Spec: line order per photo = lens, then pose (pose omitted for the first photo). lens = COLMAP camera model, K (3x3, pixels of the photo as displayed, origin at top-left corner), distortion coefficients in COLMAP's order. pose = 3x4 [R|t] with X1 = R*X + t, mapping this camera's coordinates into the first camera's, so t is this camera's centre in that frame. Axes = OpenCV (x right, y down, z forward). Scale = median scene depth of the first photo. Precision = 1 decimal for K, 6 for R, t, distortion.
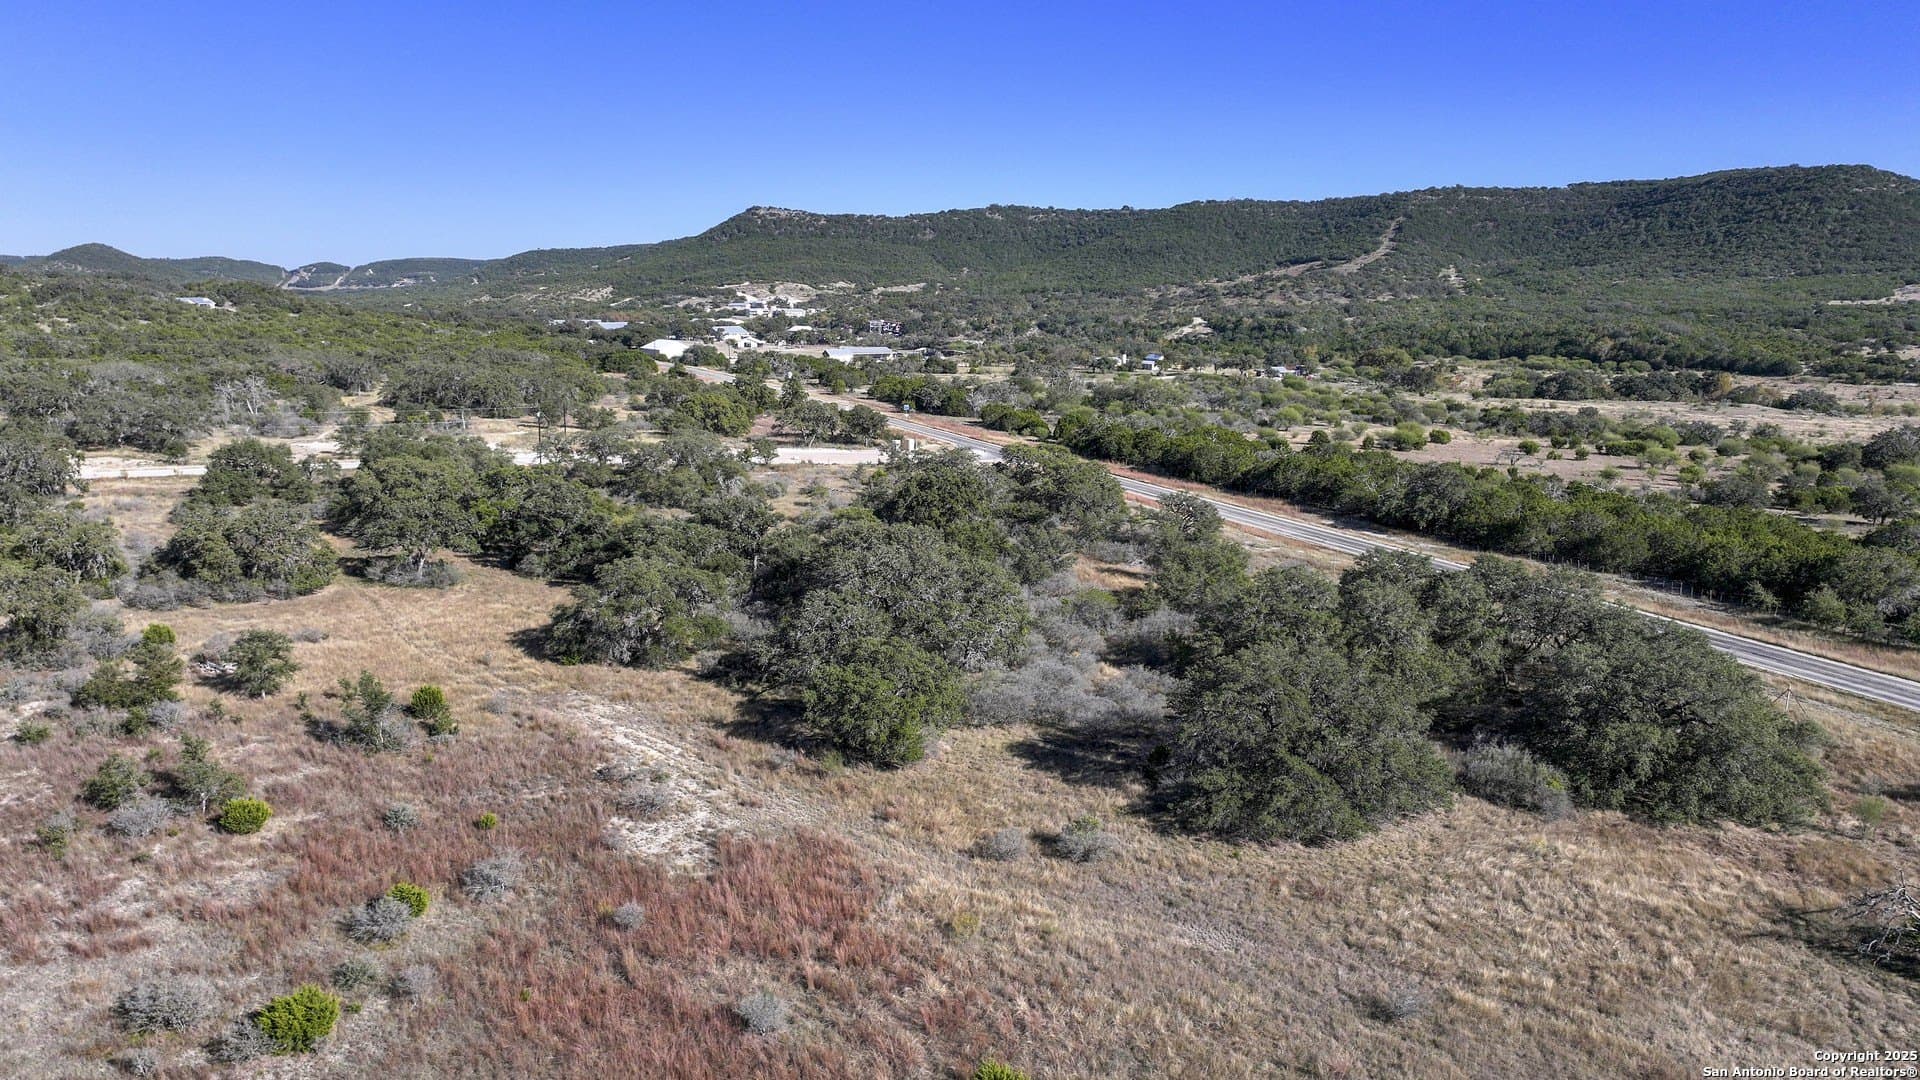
lens RADIAL K [[1362.3, 0, 969.9], [0, 1362.3, 531.2], [0, 0, 1]] dist [0.002197, -0.006363]
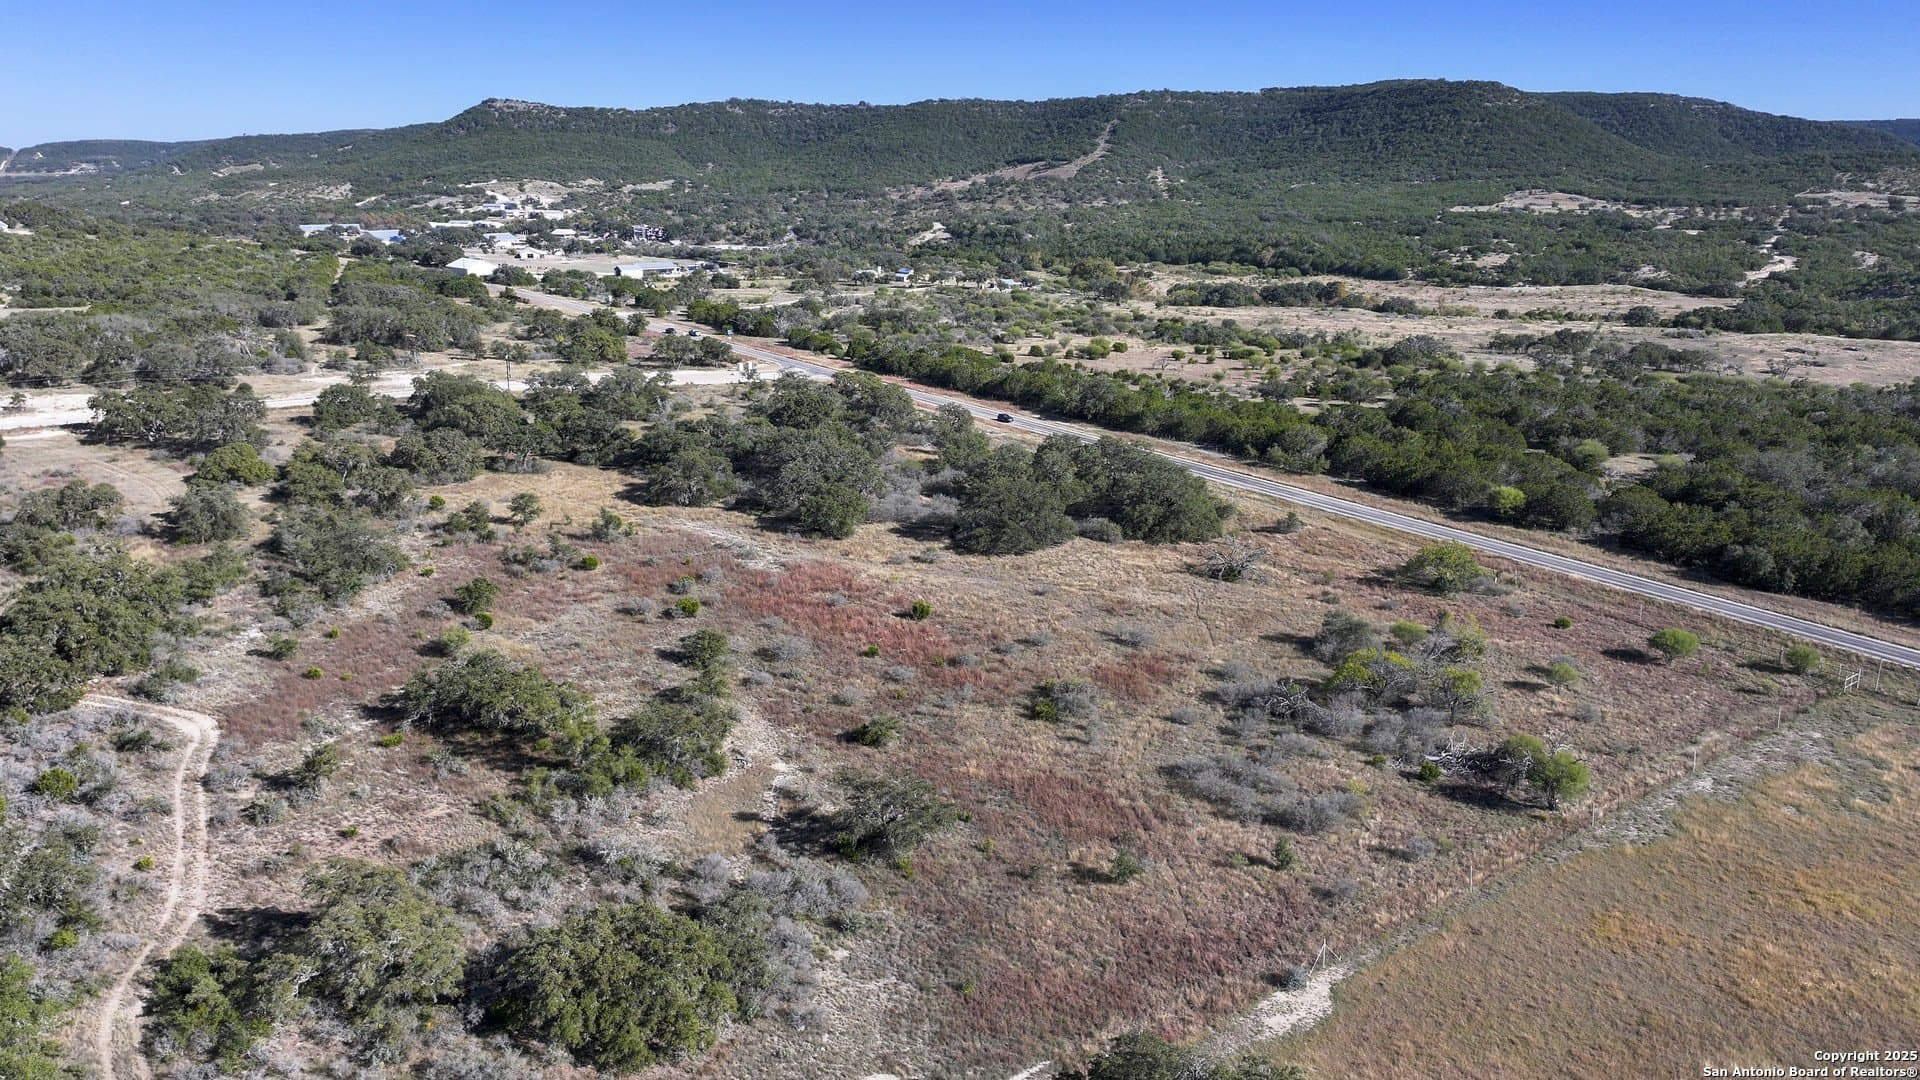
lens RADIAL K [[1362.3, 0, 963.6], [0, 1362.3, 535.9], [0, 0, 1]] dist [0.002197, -0.006363]
pose [[0.982504, -0.046950, 0.180229, -0.039536], [0.030701, 0.995294, 0.091912, -0.005247], [-0.183696, -0.084770, 0.979321, -0.189954]]
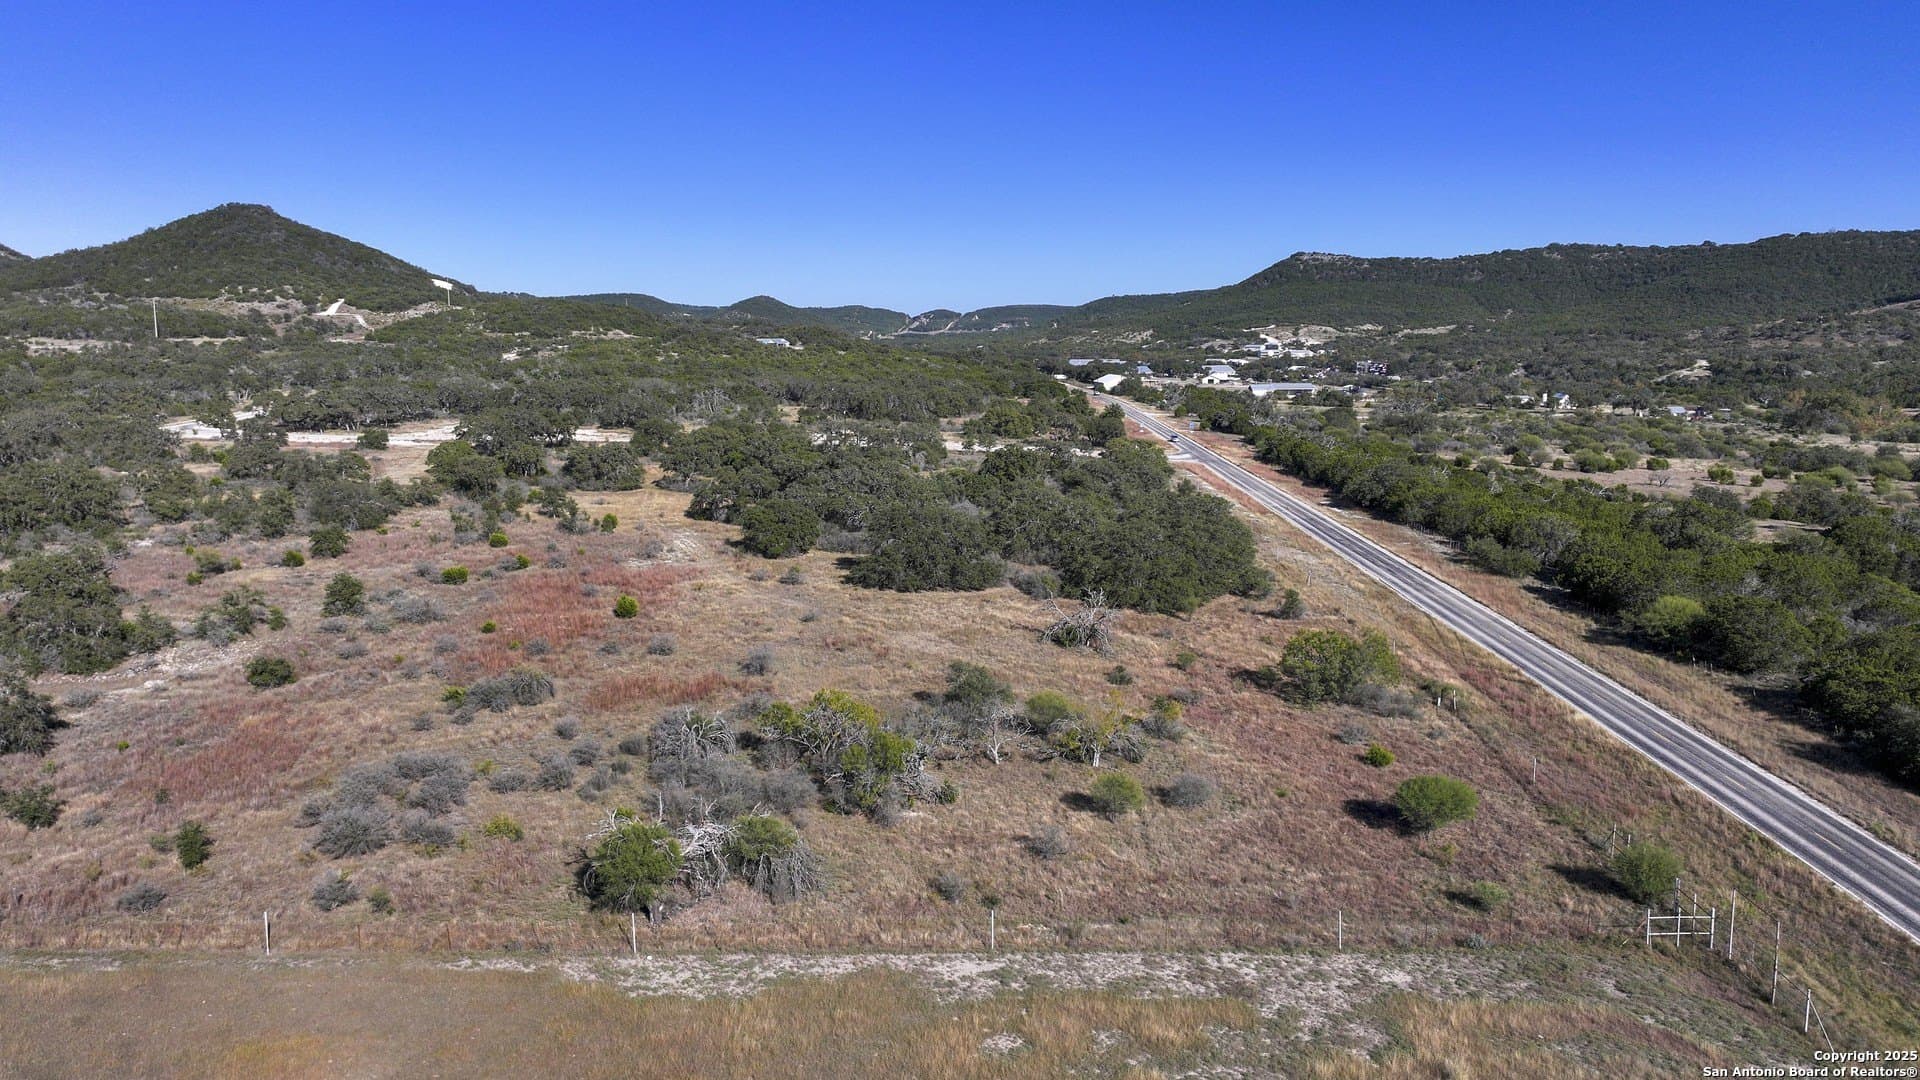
lens RADIAL K [[1362.3, 0, 965.8], [0, 1362.3, 532.7], [0, 0, 1]] dist [0.002197, -0.006363]
pose [[0.908721, 0.058743, -0.413251, 0.157707], [-0.071065, 0.997366, -0.014495, 0.021428], [0.411311, 0.042539, 0.910502, -0.112606]]
